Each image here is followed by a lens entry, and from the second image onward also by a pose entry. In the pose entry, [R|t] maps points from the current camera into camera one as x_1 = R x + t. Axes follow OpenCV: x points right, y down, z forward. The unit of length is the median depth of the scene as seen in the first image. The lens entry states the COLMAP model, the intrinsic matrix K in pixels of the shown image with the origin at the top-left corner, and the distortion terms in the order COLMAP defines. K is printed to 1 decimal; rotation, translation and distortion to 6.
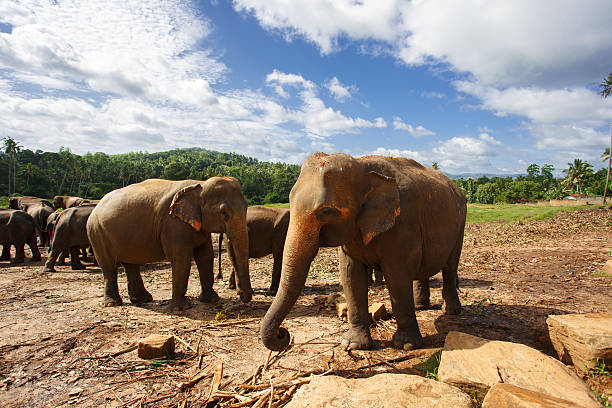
lens RADIAL K [[298.4, 0, 304.7], [0, 298.4, 199.3], [0, 0, 1]] dist [-0.036026, 0.012145]
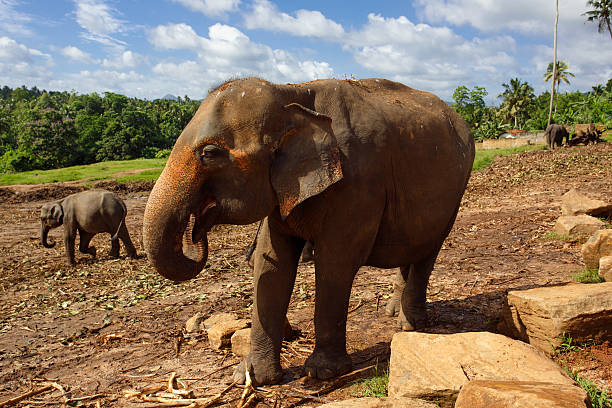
lens RADIAL K [[542.5, 0, 309.8], [0, 542.5, 199.7], [0, 0, 1]] dist [0.012220, 0.022145]
pose [[0.922850, -0.084291, 0.375822, -0.062114], [0.052857, 0.994243, 0.093201, 0.003039], [-0.381515, -0.066146, 0.921993, -0.033410]]
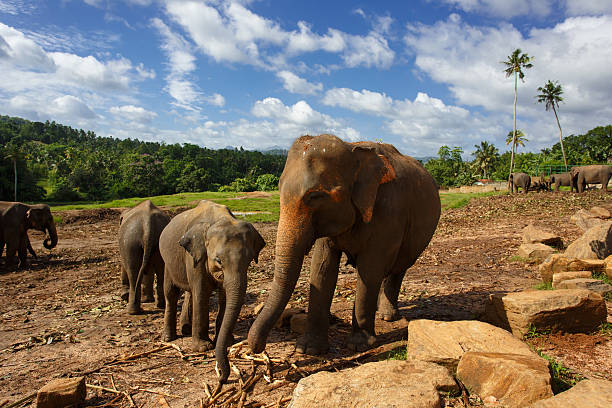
lens RADIAL K [[405.5, 0, 310.8], [0, 405.5, 196.6], [0, 0, 1]] dist [-0.031512, 0.008838]
pose [[0.940647, -0.026244, 0.338369, -0.113036], [0.021004, 0.999596, 0.019139, 0.003039], [-0.338735, -0.010896, 0.940819, -0.062486]]
